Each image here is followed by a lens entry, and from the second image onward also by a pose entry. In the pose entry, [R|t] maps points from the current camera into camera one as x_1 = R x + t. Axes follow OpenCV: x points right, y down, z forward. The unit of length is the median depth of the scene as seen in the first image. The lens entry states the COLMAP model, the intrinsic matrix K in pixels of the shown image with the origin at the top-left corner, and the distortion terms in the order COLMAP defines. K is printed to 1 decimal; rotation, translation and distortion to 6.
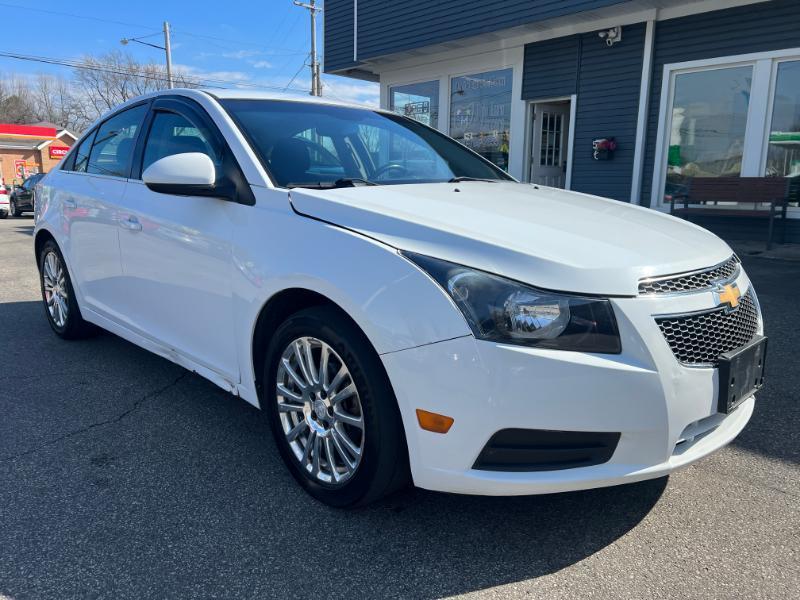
lens RADIAL K [[610.1, 0, 394.3], [0, 610.1, 296.3], [0, 0, 1]] dist [0.044622, -0.050551]
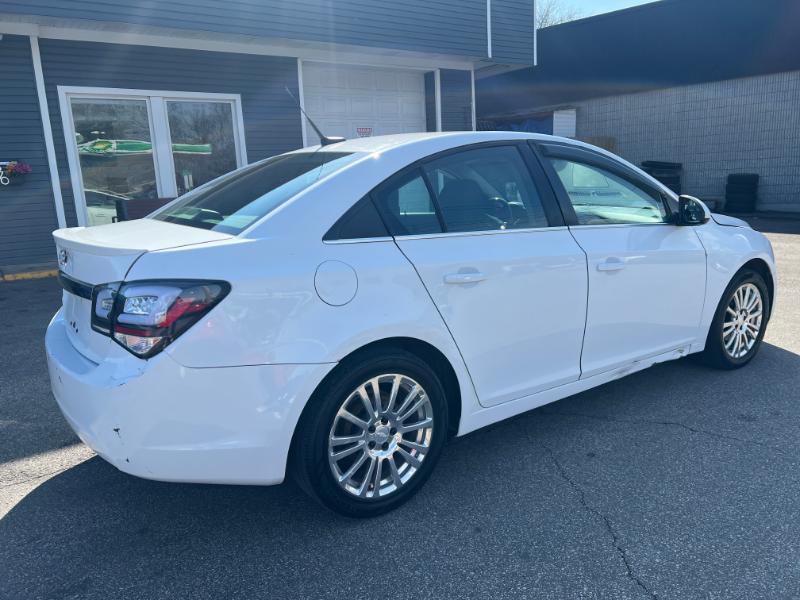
lens RADIAL K [[607.1, 0, 400.0], [0, 607.1, 300.0], [0, 0, 1]] dist [0.054706, -0.064715]
pose [[0.137762, -0.210285, 0.967885, -1.673753], [0.224291, 0.958441, 0.176309, -0.363949], [-0.964736, 0.192800, 0.179202, 1.310821]]
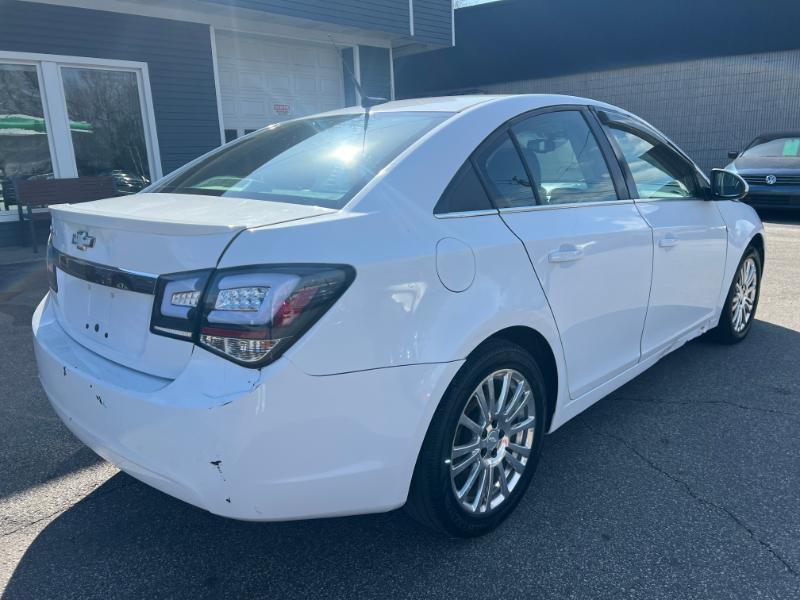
lens RADIAL K [[606.4, 0, 401.5], [0, 606.4, 302.6], [0, 0, 1]] dist [0.052111, -0.055696]
pose [[-0.049682, -0.238054, 0.969980, -1.555512], [0.217453, 0.945304, 0.243136, -0.401142], [-0.974805, 0.223005, 0.004801, 1.610170]]
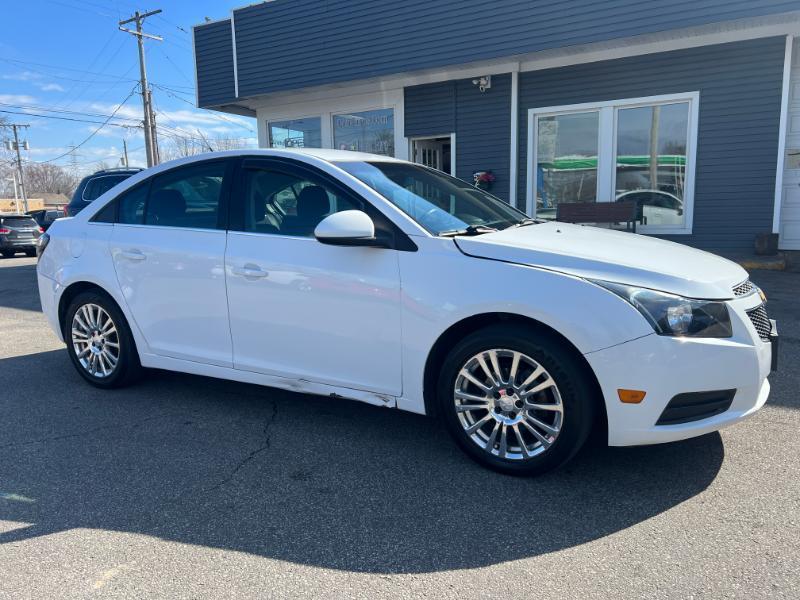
lens RADIAL K [[606.7, 0, 396.2], [0, 606.7, 301.9], [0, 0, 1]] dist [0.057724, -0.068611]
pose [[0.958585, -0.075190, 0.274702, -0.536031], [0.083574, 0.996322, -0.018924, -0.021234], [-0.272268, 0.041098, 0.961343, -0.150584]]
